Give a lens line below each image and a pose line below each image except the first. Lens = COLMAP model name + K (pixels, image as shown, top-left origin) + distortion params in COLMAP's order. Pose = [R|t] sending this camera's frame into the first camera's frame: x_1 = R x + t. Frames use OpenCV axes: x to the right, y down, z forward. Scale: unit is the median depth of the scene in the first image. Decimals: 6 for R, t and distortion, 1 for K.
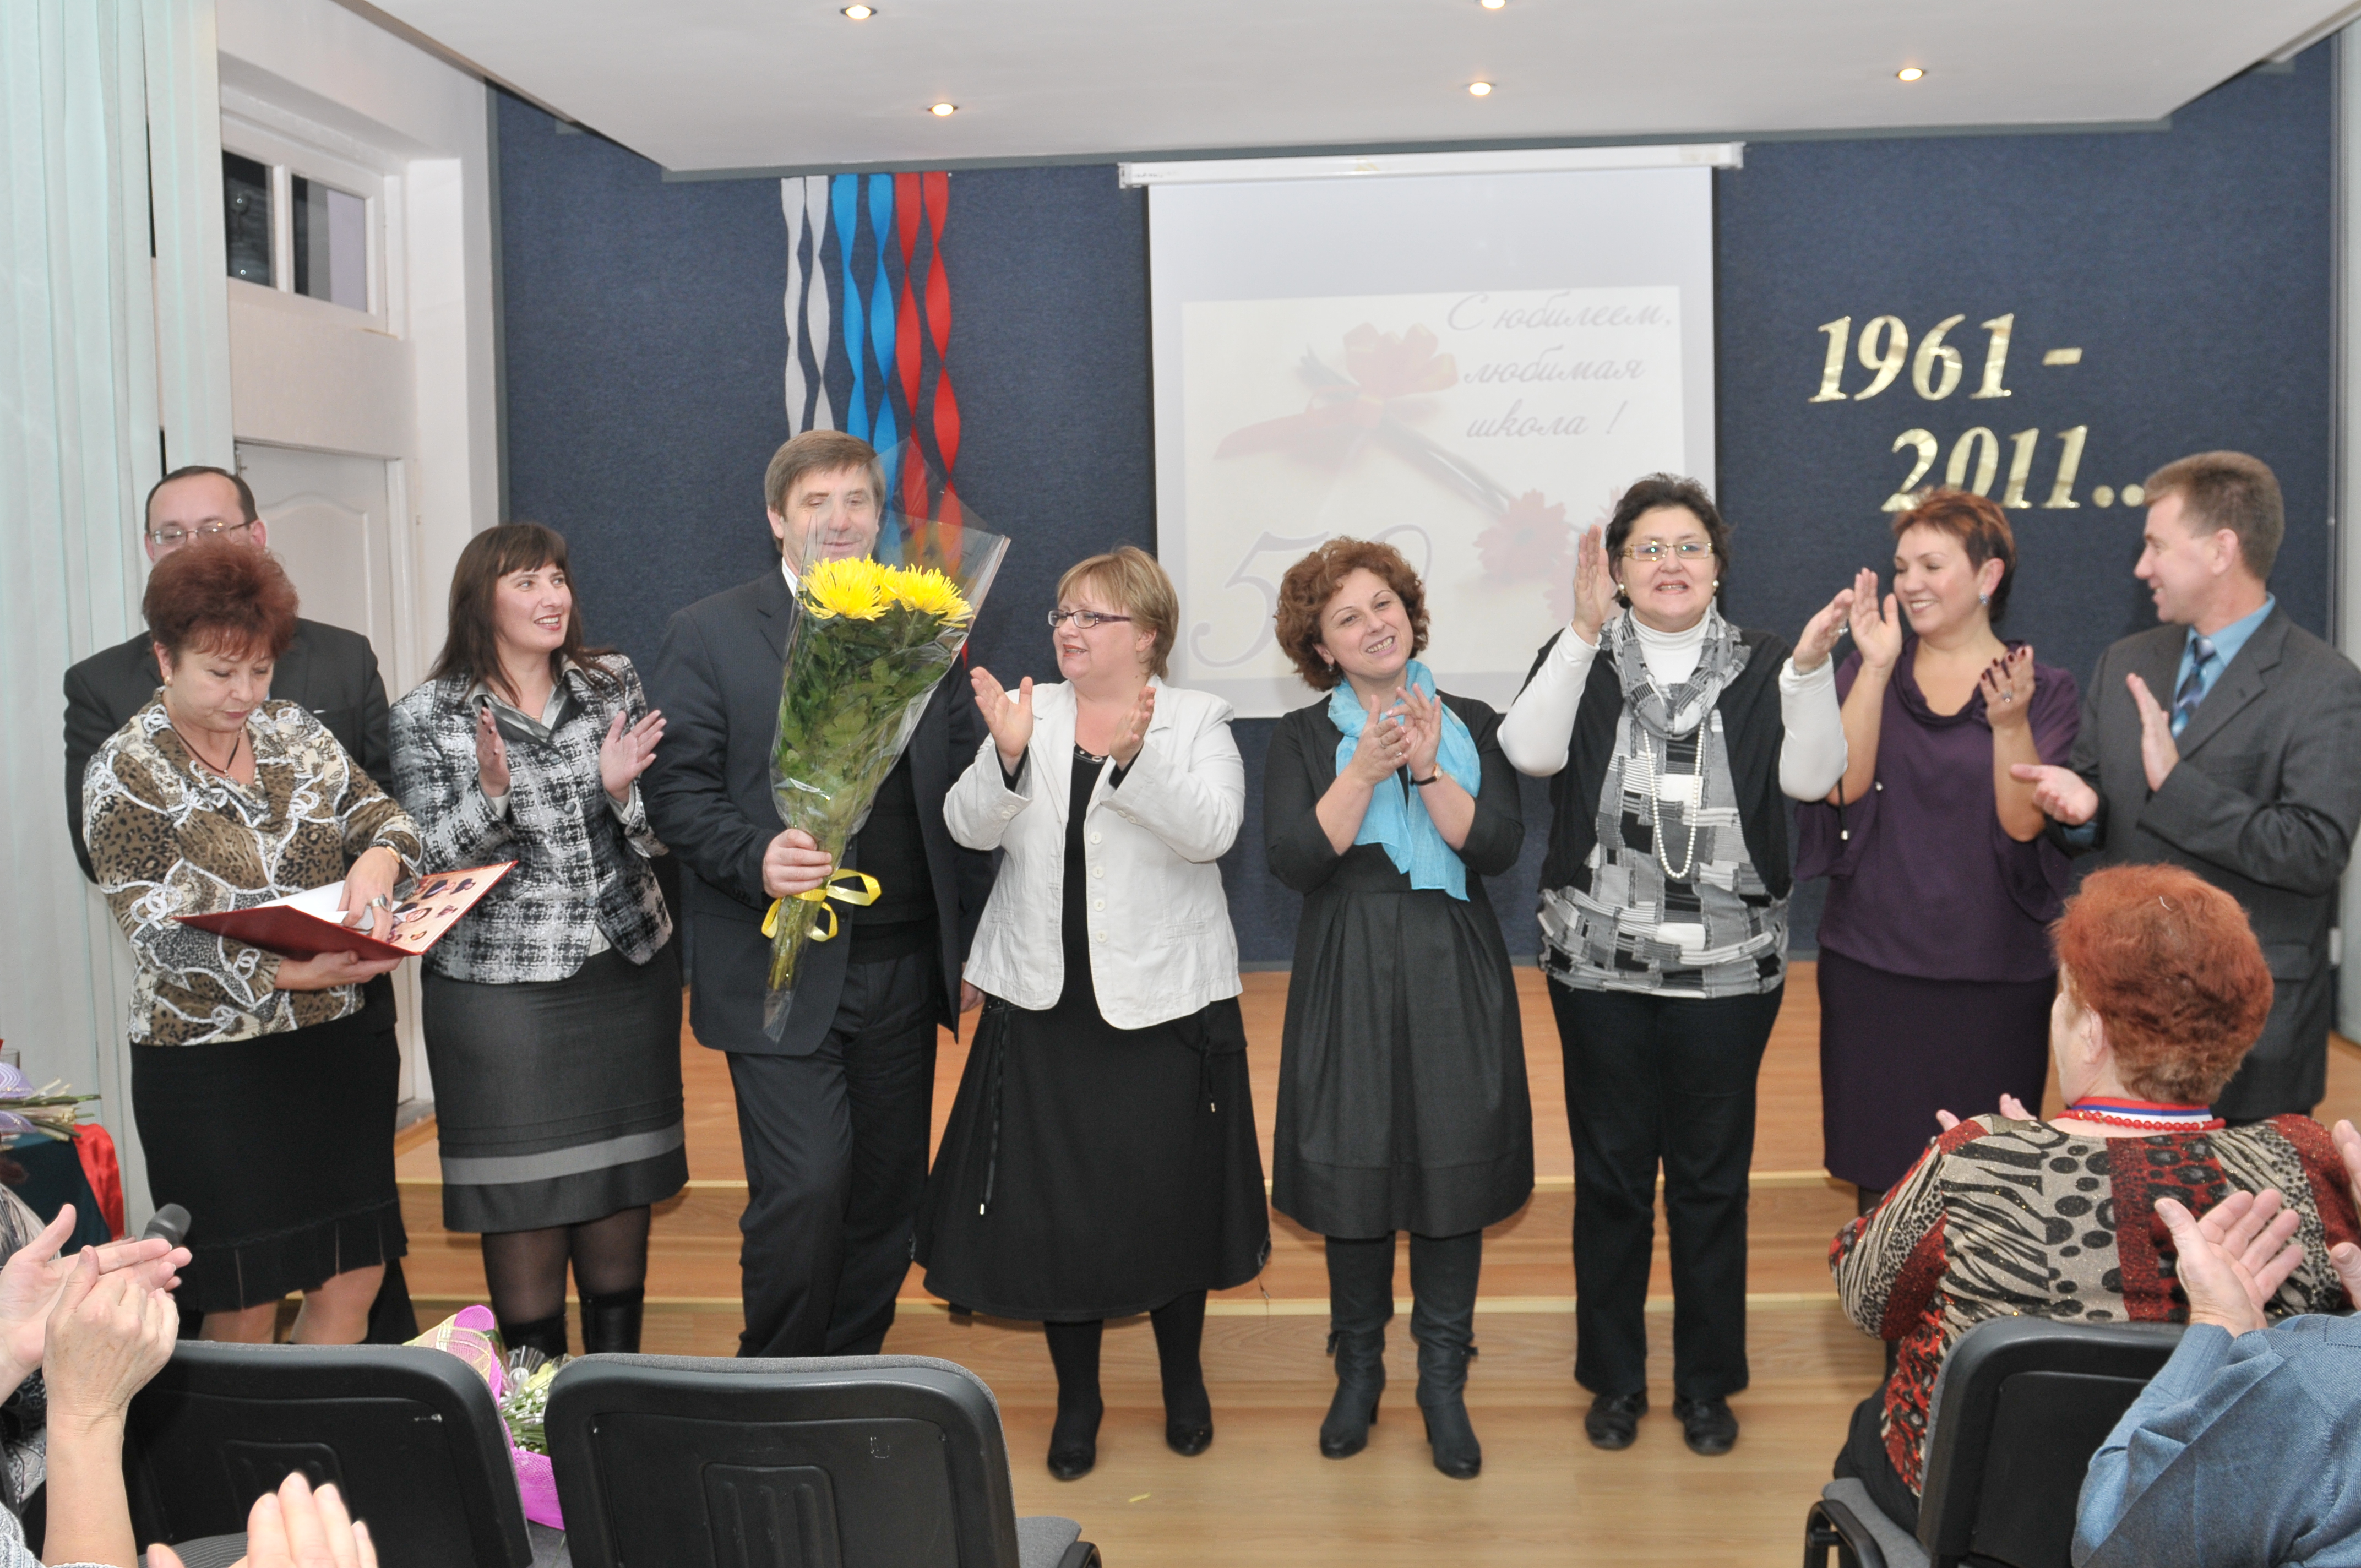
lens RADIAL K [[2456.2, 0, 1197.0], [0, 2456.2, 804.8], [0, 0, 1]] dist [-0.050555, 0.000000]
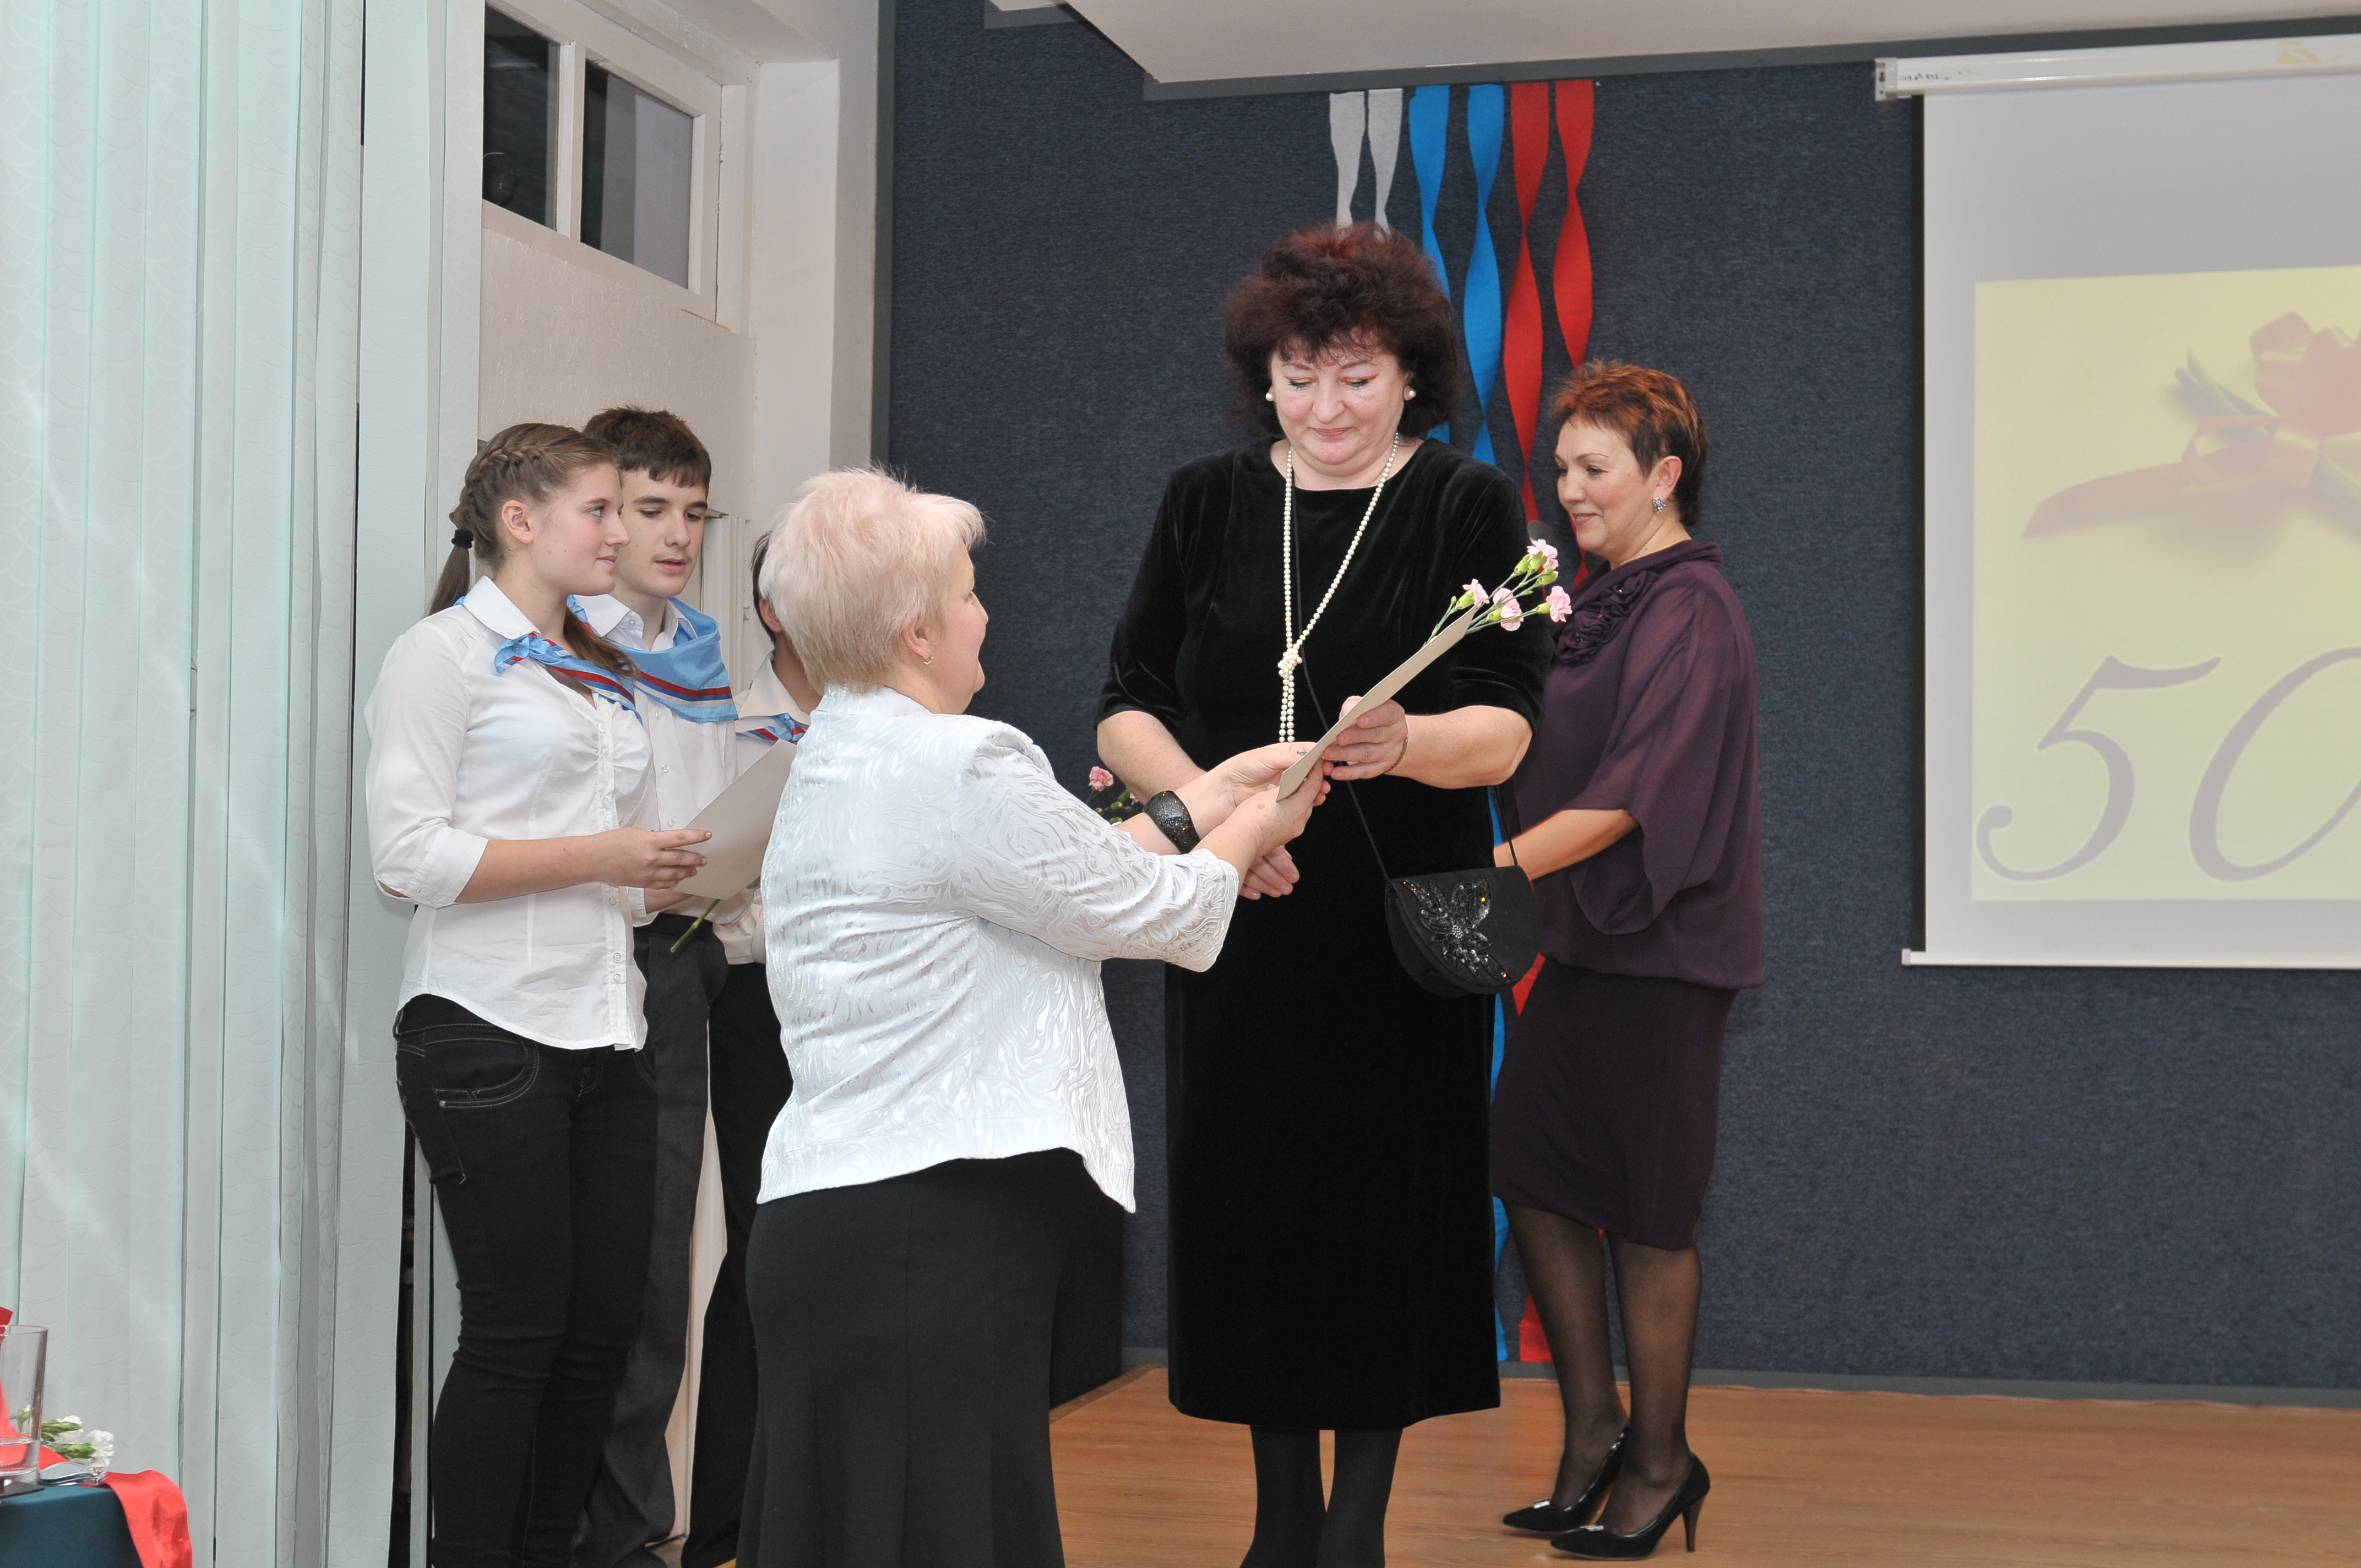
lens RADIAL K [[3510.4, 0, 1182.9], [0, 3510.4, 806.2], [0, 0, 1]] dist [0.030804, 0.000000]
pose [[0.985001, 0.022551, -0.171071, -0.047374], [-0.042372, 0.992678, -0.113113, 0.032068], [0.167268, 0.118665, 0.978744, 0.123865]]
